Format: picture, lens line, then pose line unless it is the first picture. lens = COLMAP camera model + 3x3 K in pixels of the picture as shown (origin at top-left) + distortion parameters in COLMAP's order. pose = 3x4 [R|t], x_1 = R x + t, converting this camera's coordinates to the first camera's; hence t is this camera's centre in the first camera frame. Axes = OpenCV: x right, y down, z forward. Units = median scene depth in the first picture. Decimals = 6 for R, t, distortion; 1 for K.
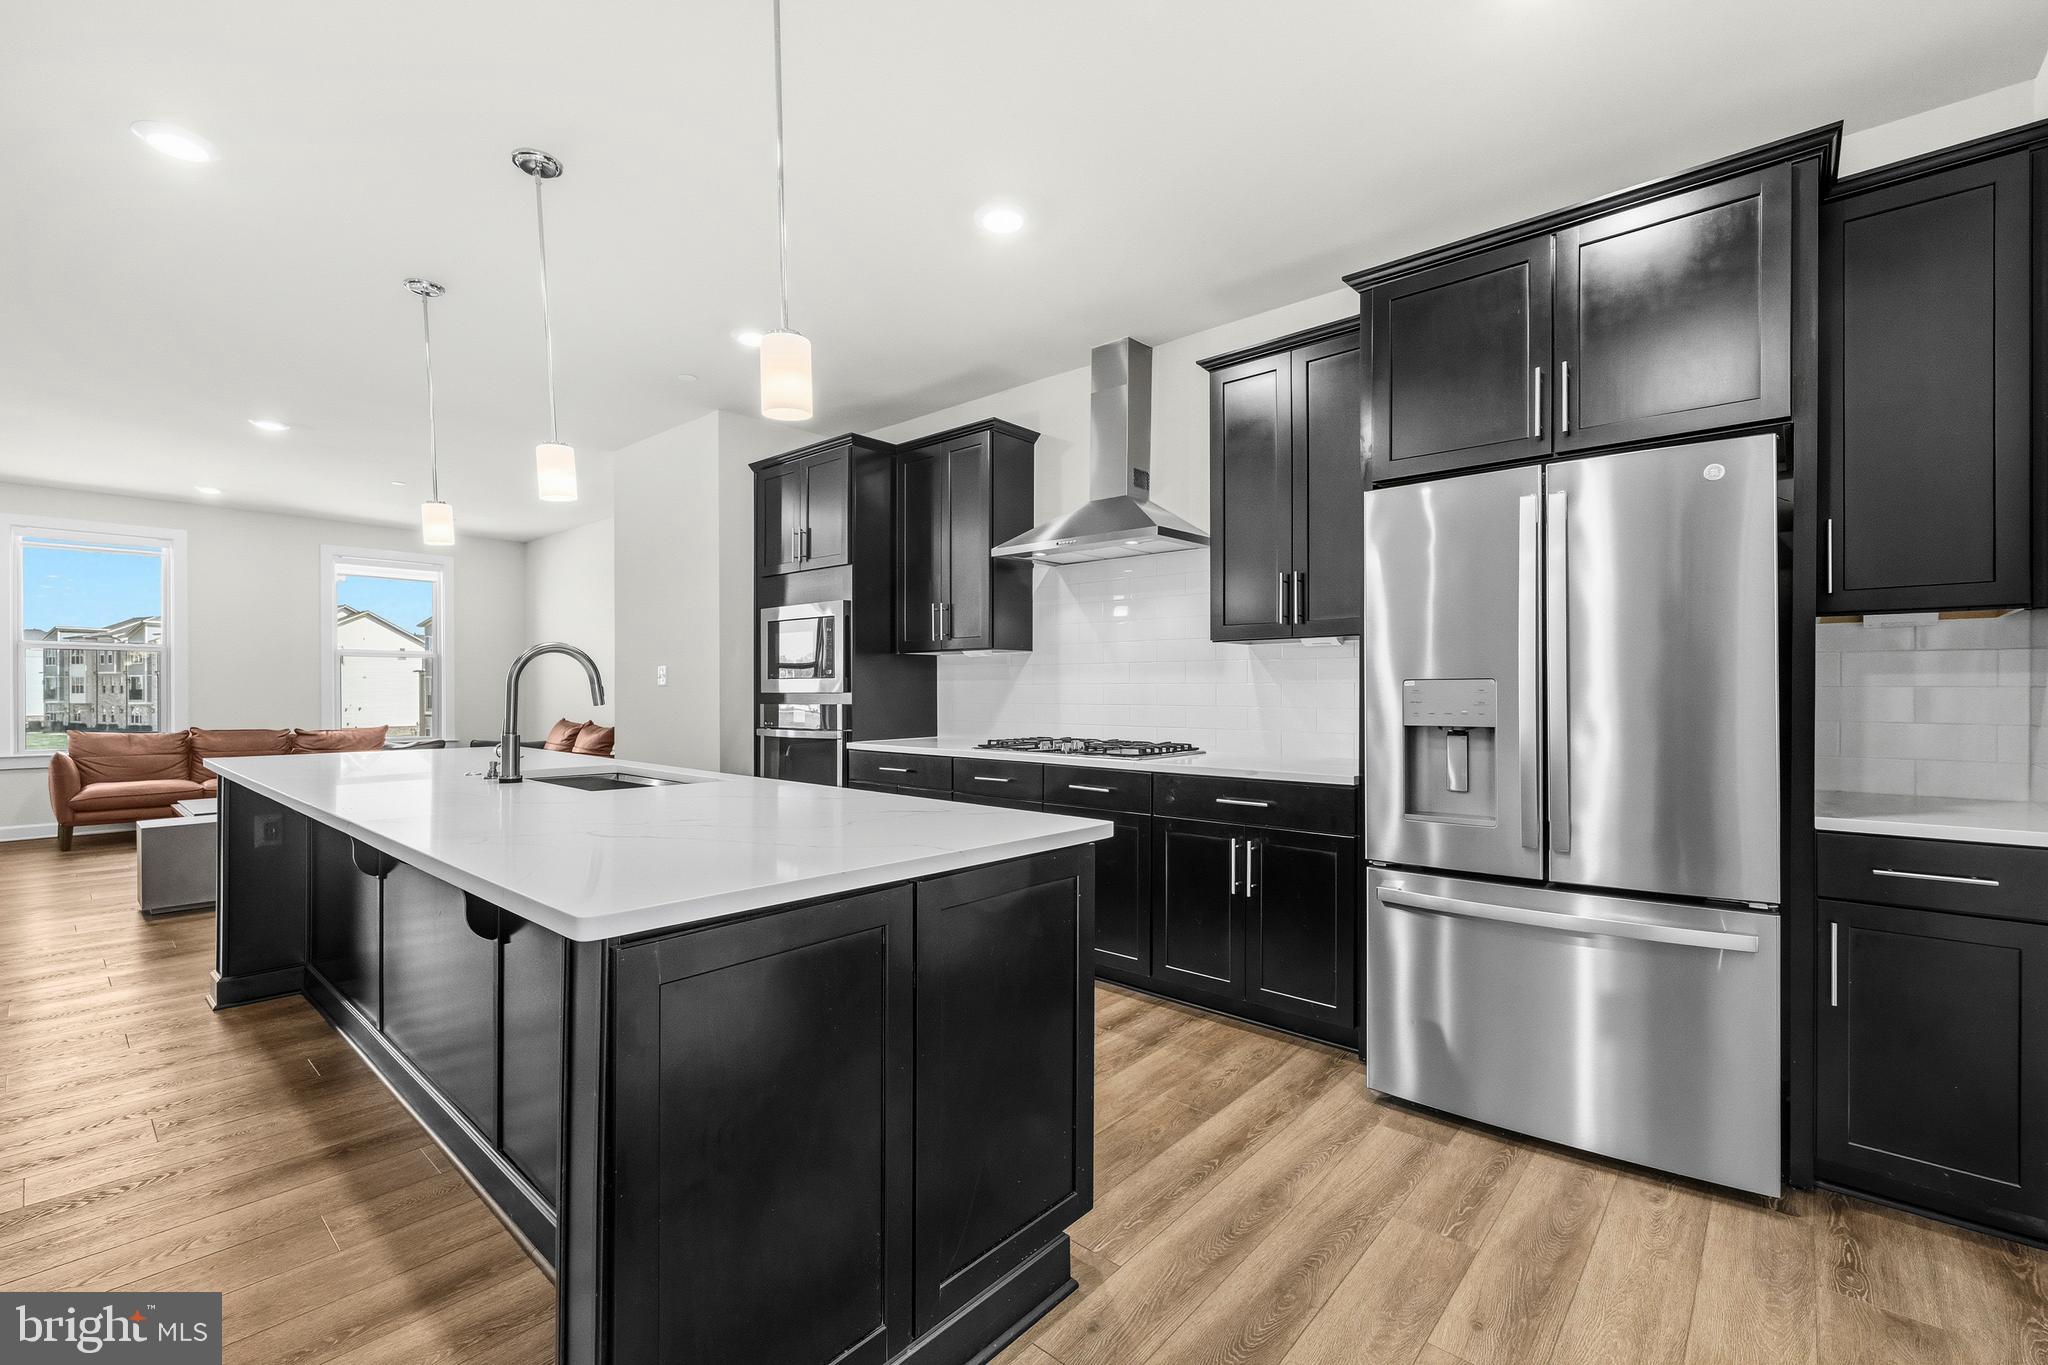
lens RADIAL K [[880.4, 0, 1021.9], [0, 880.4, 690.5], [0, 0, 1]] dist [0.003965, 0.000361]
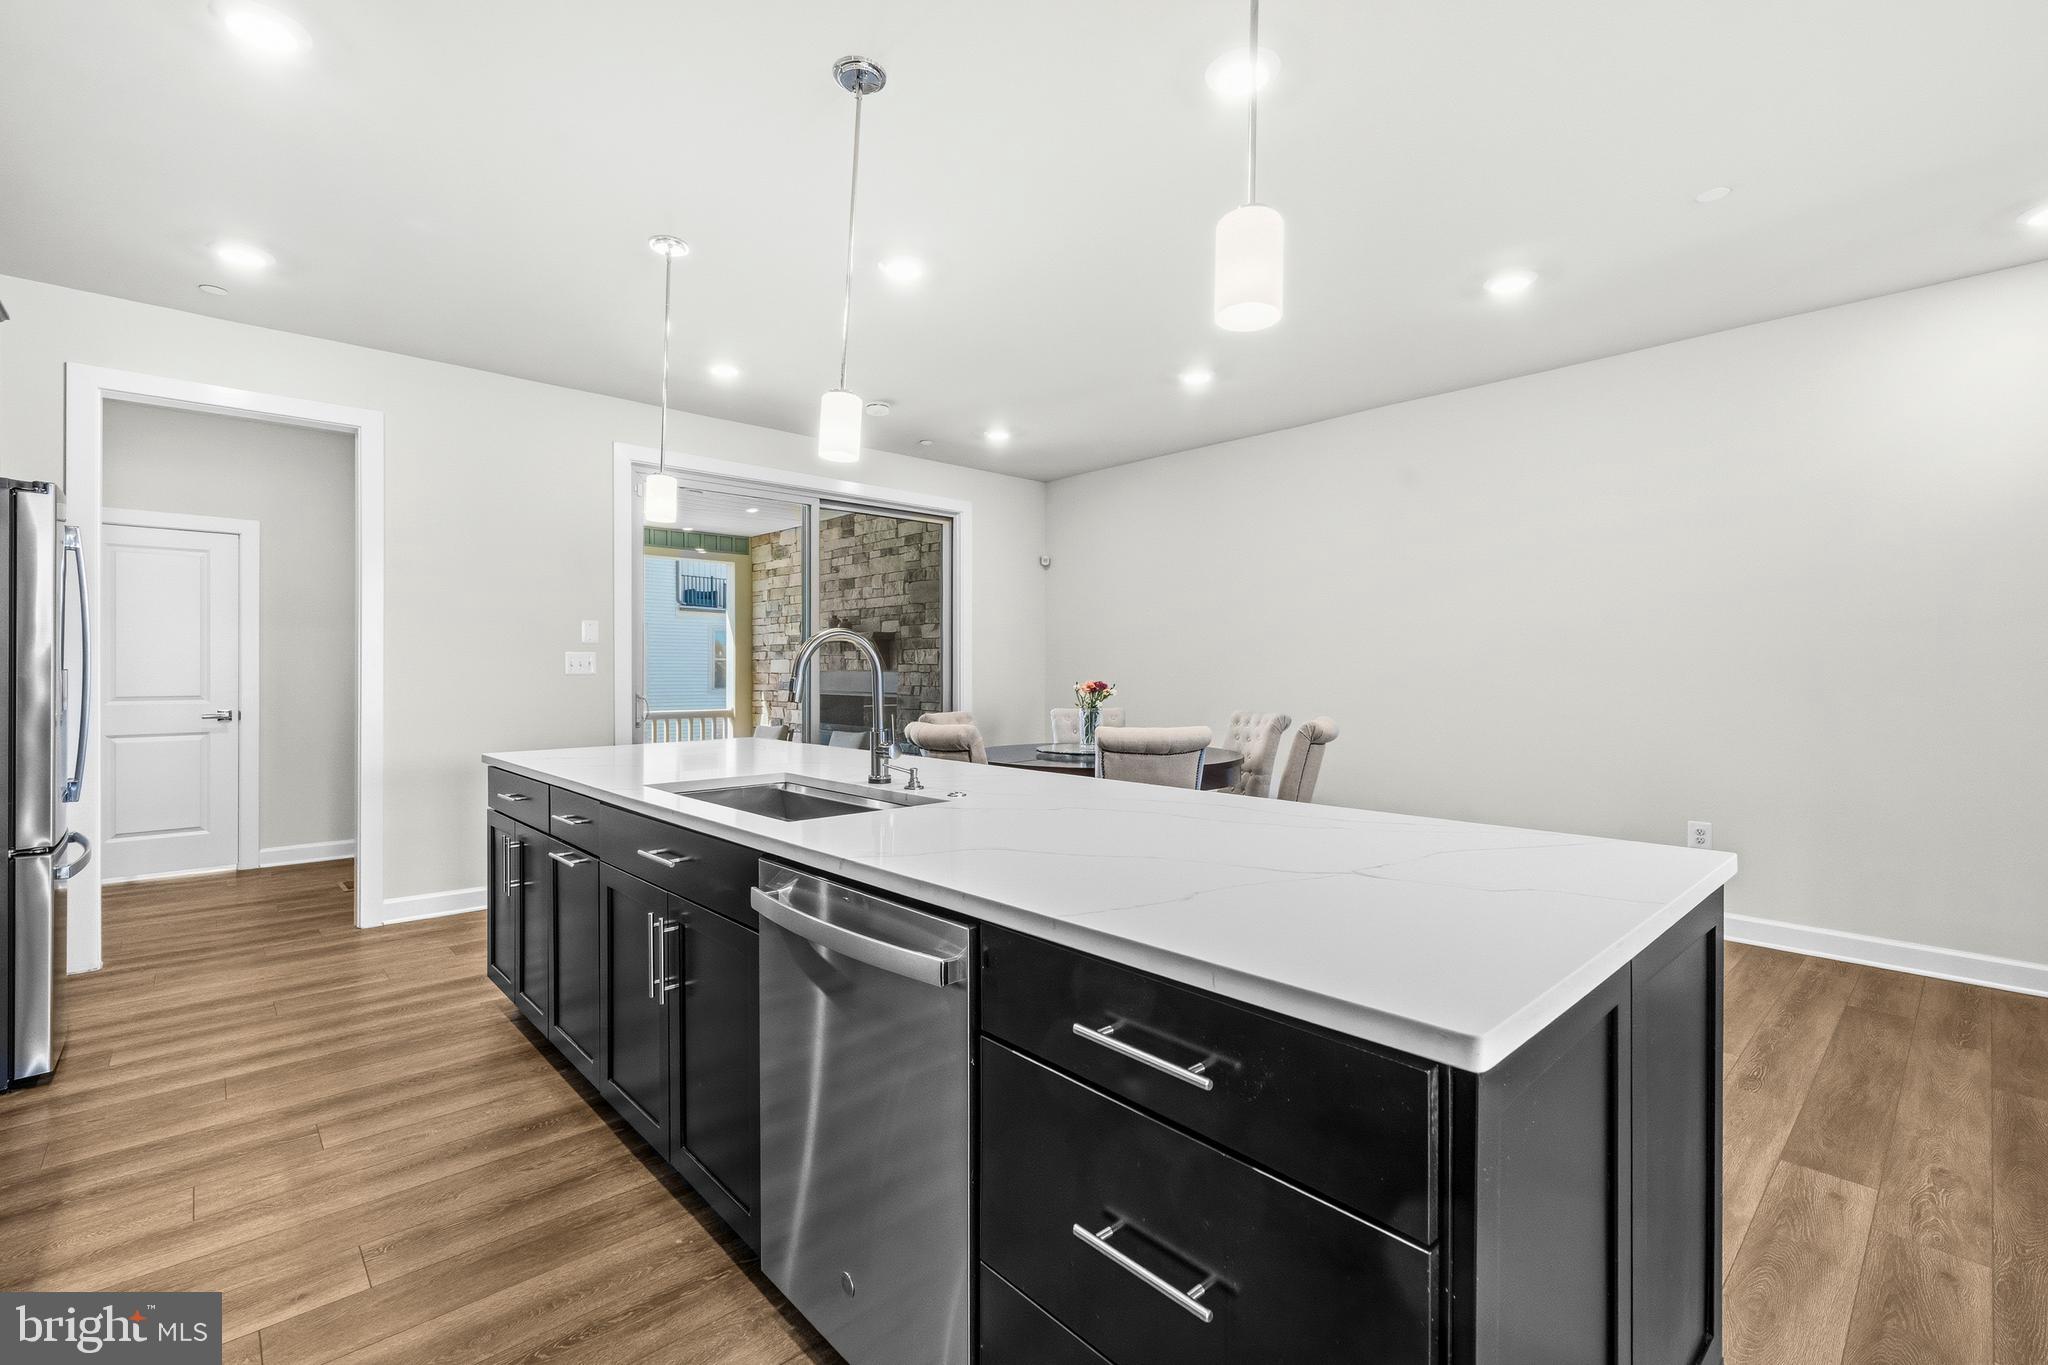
lens RADIAL K [[895.0, 0, 1025.9], [0, 895.0, 665.9], [0, 0, 1]] dist [0.002407, -0.000197]
pose [[-0.995558, 0.001067, 0.094140, -0.739421], [0.000635, 0.999989, -0.004621, -0.008830], [-0.094143, -0.004541, -0.995548, 1.734105]]
